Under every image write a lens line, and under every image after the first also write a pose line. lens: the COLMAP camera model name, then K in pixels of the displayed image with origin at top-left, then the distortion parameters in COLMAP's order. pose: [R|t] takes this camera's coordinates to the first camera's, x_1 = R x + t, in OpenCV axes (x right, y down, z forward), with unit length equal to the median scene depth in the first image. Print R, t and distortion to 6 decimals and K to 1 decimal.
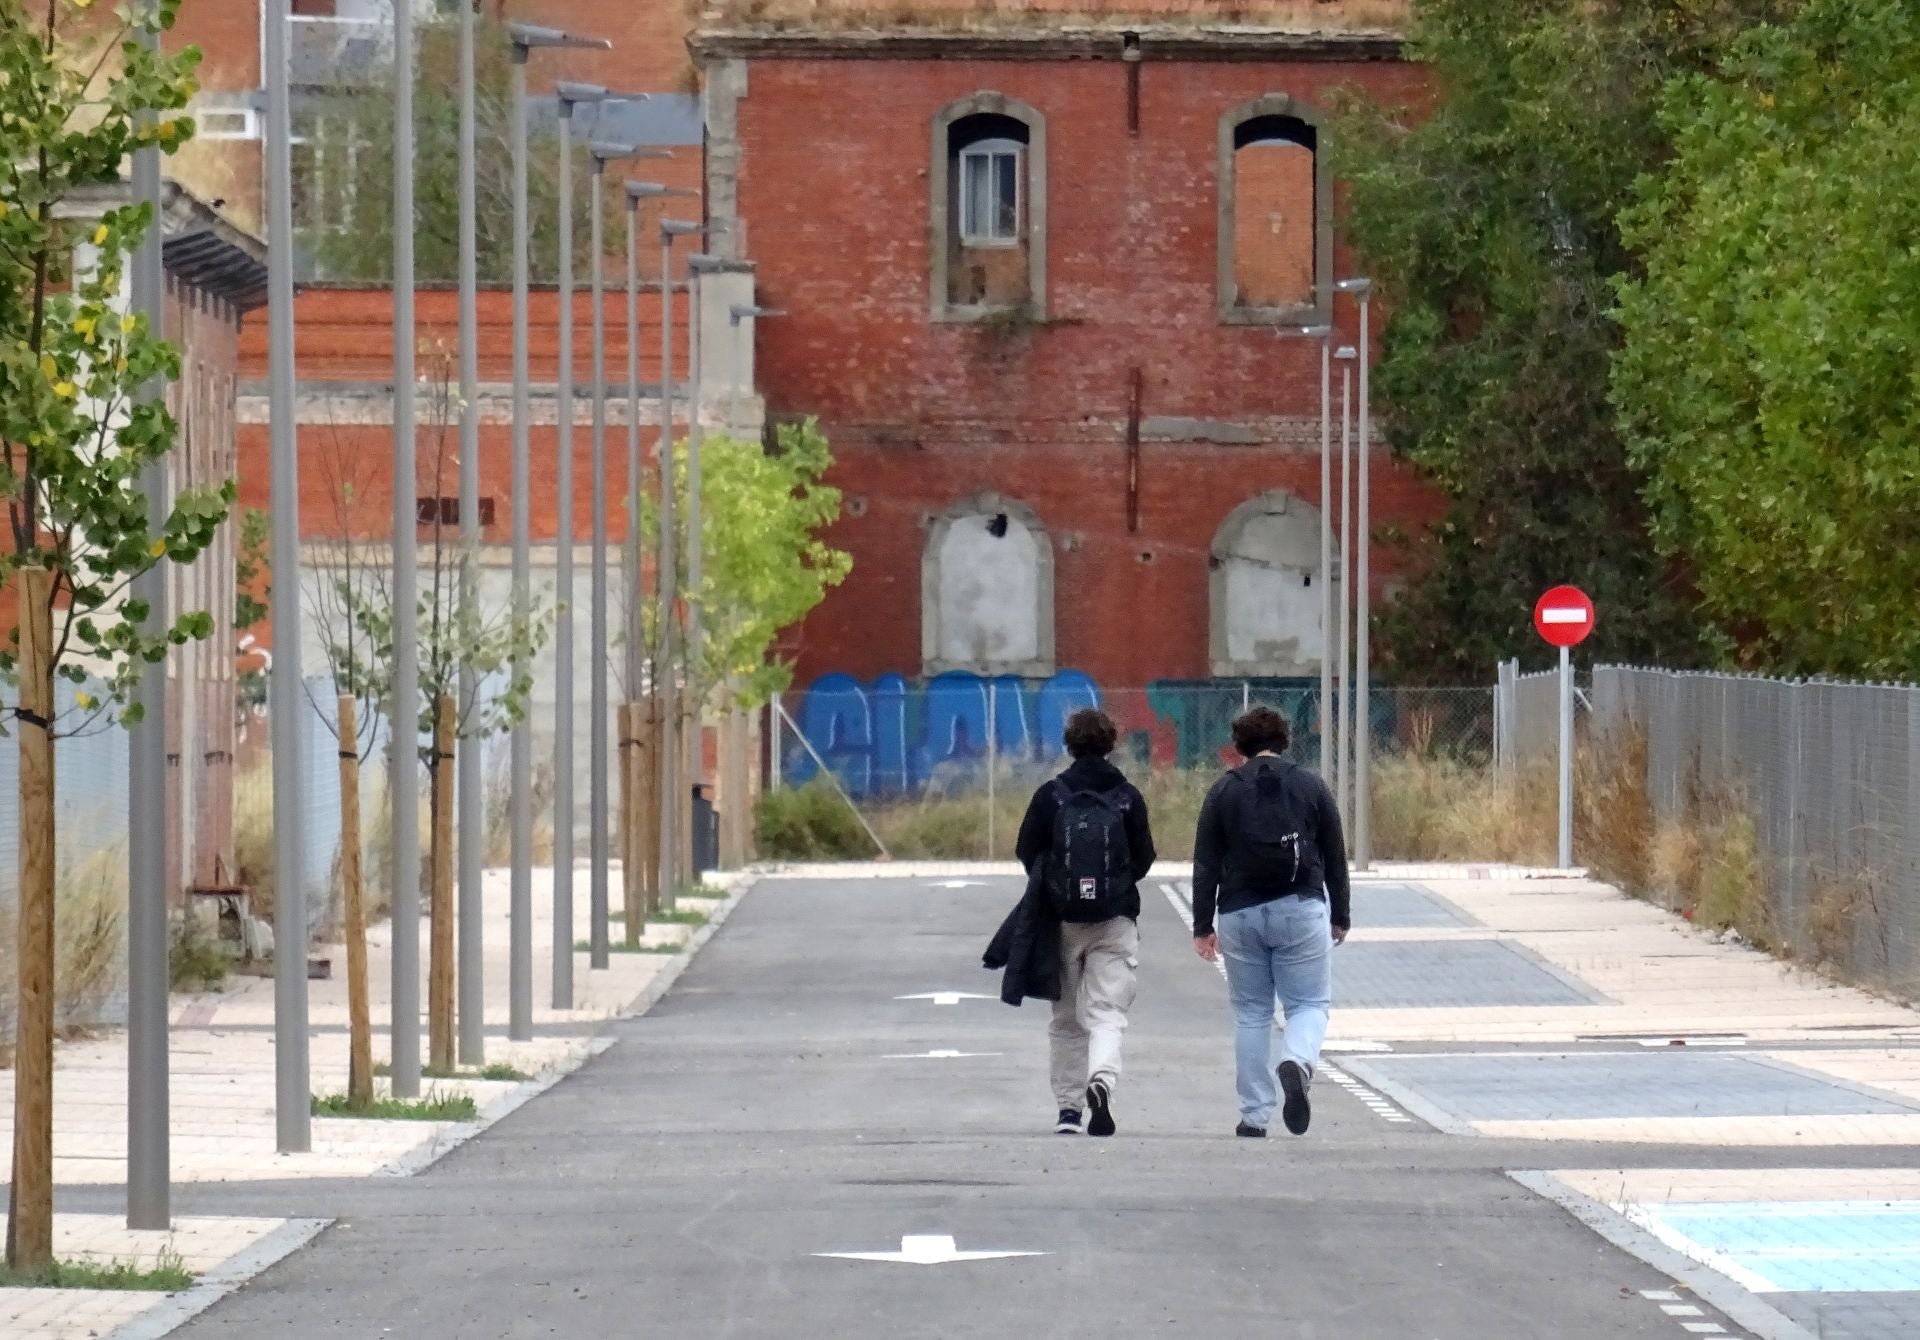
lens RADIAL K [[5284.5, 0, 960.0], [0, 5284.5, 670.0], [0, 0, 1]] dist [-0.004585, 1.040294]
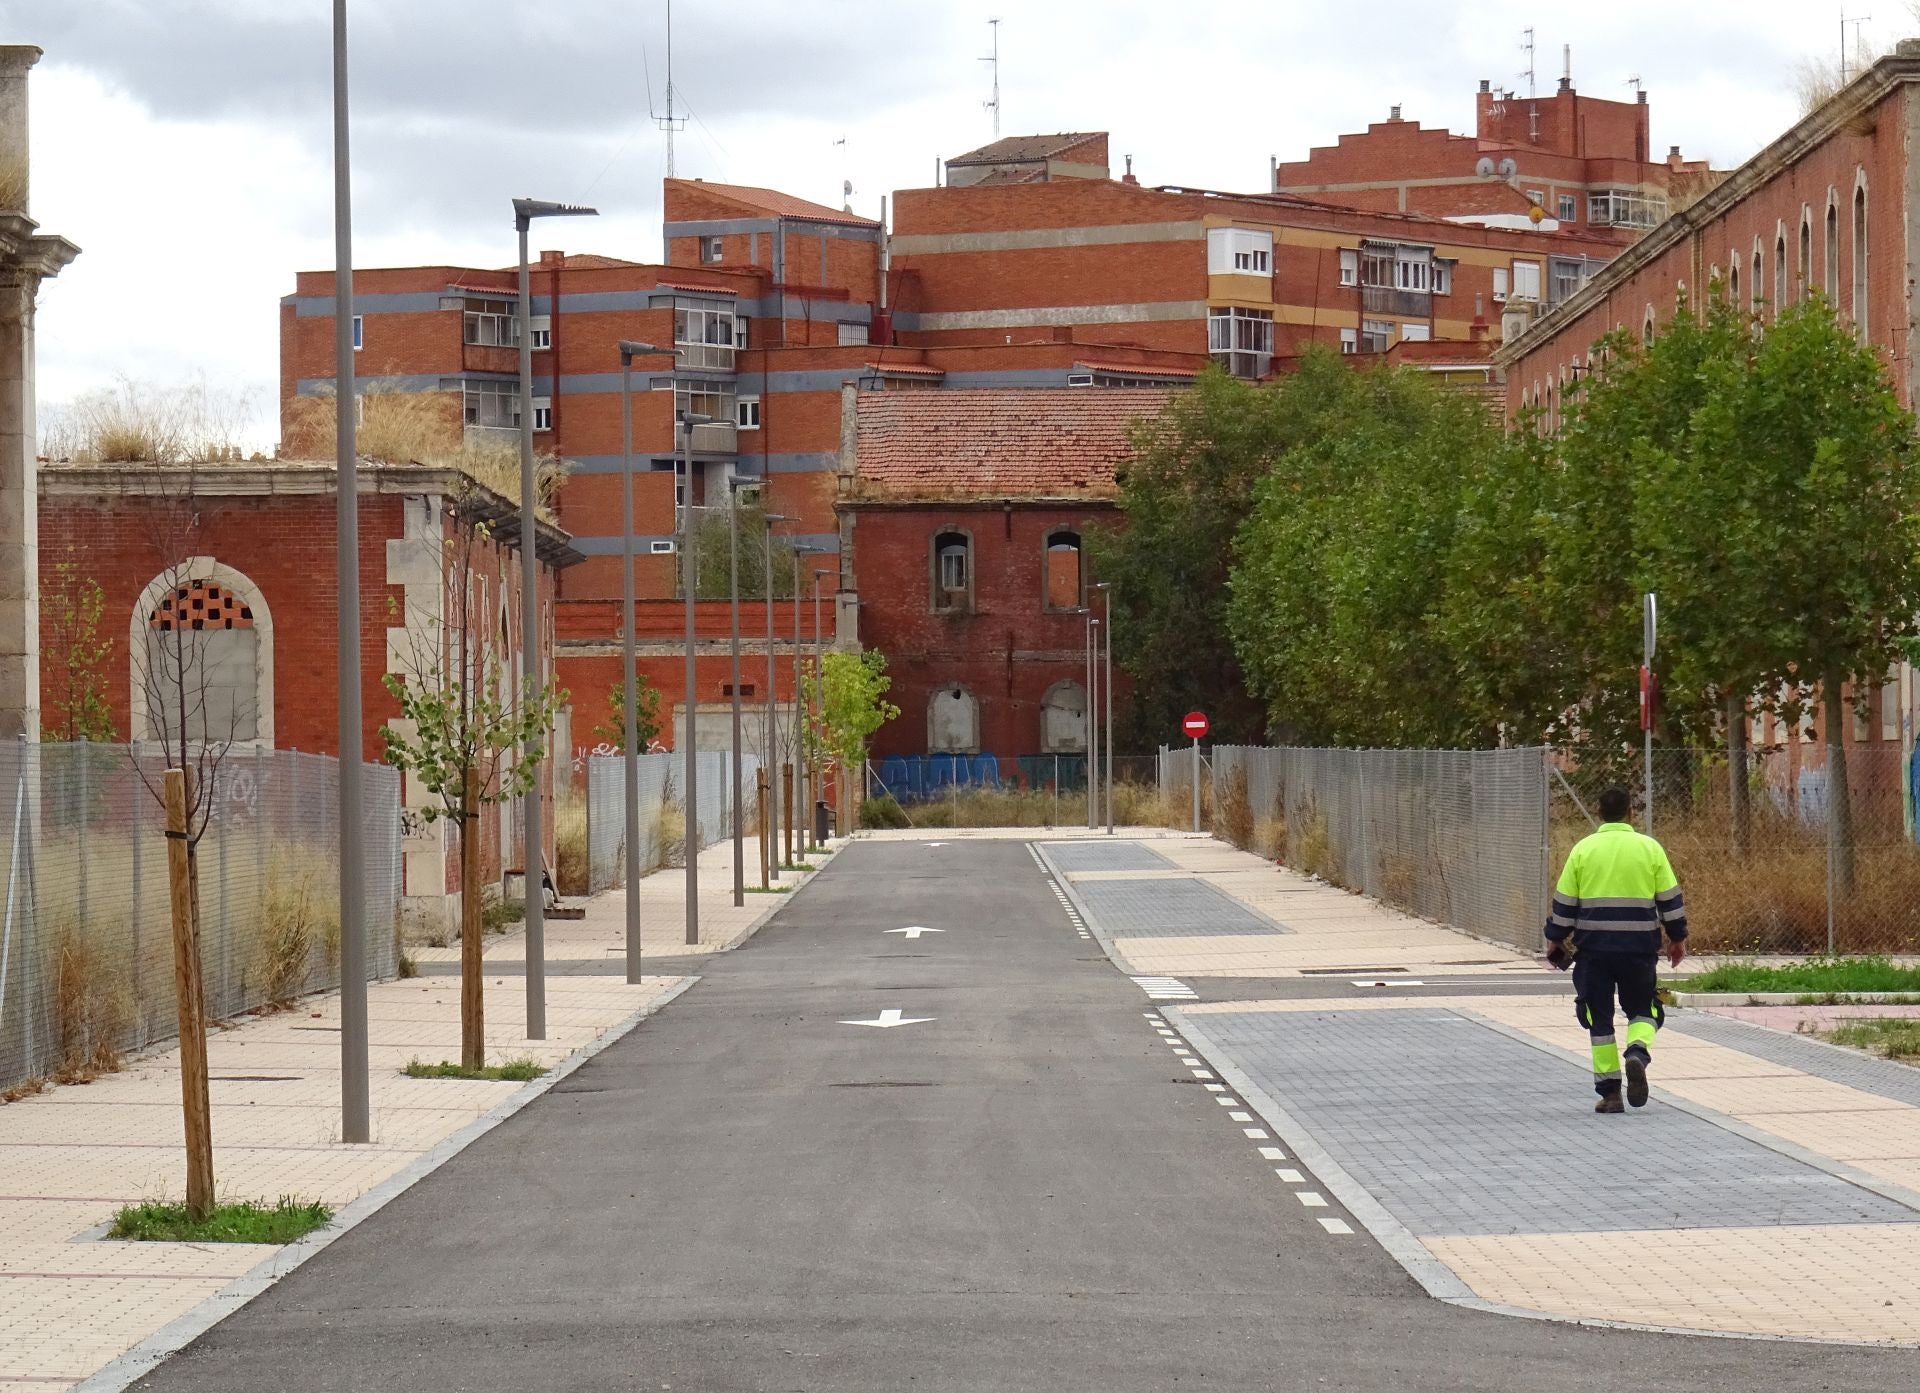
lens RADIAL K [[8256.6, 0, 960.0], [0, 8256.6, 696.5], [0, 0, 1]] dist [0.038099, -0.477553]
pose [[0.999695, -0.011425, 0.021902, -0.077527], [0.011495, 0.999929, -0.003079, -0.014063], [-0.021865, 0.003330, 0.999755, -2.940411]]
